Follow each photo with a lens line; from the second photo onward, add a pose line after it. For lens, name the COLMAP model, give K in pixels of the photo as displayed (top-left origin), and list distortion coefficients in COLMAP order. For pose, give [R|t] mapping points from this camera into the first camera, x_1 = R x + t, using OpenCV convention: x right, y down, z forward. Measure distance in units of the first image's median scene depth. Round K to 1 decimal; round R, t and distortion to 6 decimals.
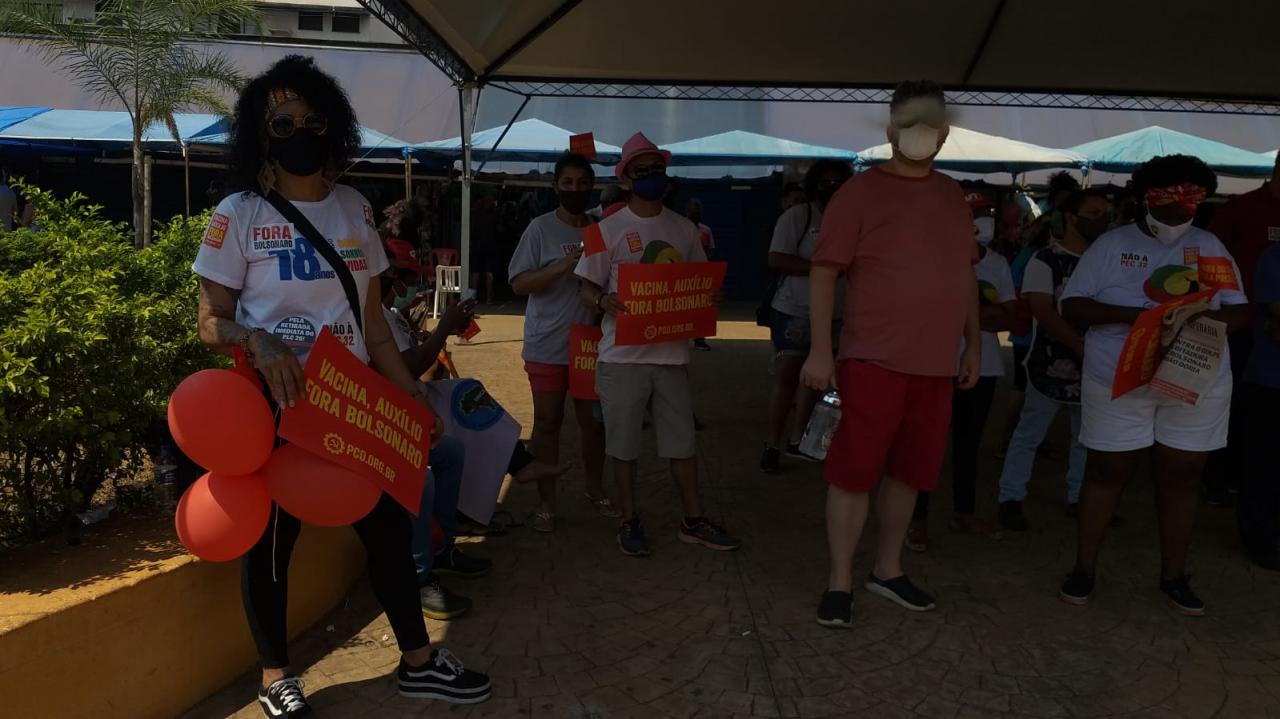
lens RADIAL K [[1033.1, 0, 640.0], [0, 1033.1, 359.5], [0, 0, 1]] dist [-0.004432, -0.067693]
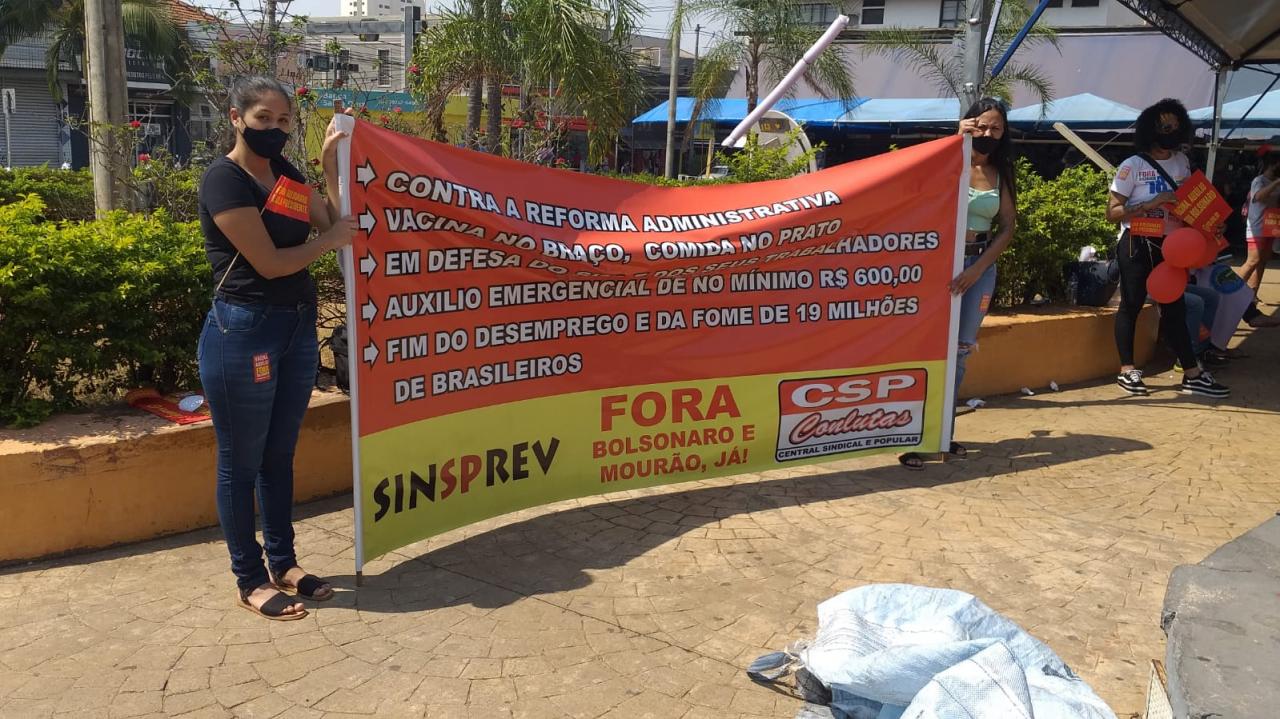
lens RADIAL K [[1033.1, 0, 640.0], [0, 1033.1, 359.5], [0, 0, 1]] dist [-0.004432, -0.067693]
pose [[0.794356, 0.094525, -0.600052, 0.040205], [-0.076781, 0.995520, 0.055179, 0.063185], [0.602580, 0.002241, 0.798055, -0.378376]]
